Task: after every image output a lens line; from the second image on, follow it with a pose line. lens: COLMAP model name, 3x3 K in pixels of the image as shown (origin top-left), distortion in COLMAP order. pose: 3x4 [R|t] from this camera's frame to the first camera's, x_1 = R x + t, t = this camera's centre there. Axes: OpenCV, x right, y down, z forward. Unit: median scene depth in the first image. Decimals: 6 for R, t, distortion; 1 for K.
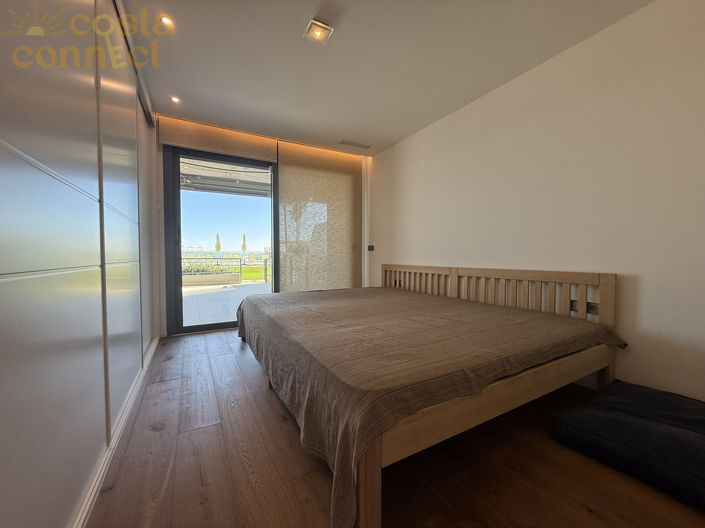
lens RADIAL K [[281.4, 0, 351.6], [0, 281.4, 265.3], [0, 0, 1]] dist [0.001997, 0.000108]
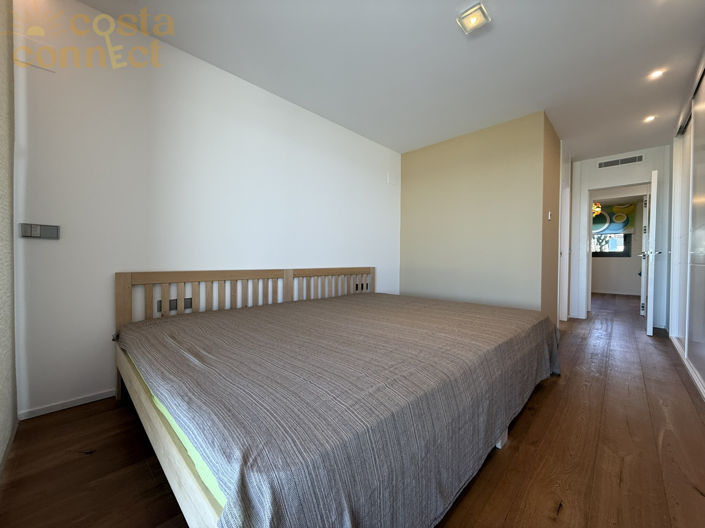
lens RADIAL K [[281.4, 0, 352.3], [0, 281.4, 264.0], [0, 0, 1]] dist [0.001997, 0.000108]
pose [[-0.294979, -0.024792, 0.955182, -0.818991], [0.019393, 0.999302, 0.031926, -0.050942], [-0.955307, 0.027941, -0.294292, 1.510906]]
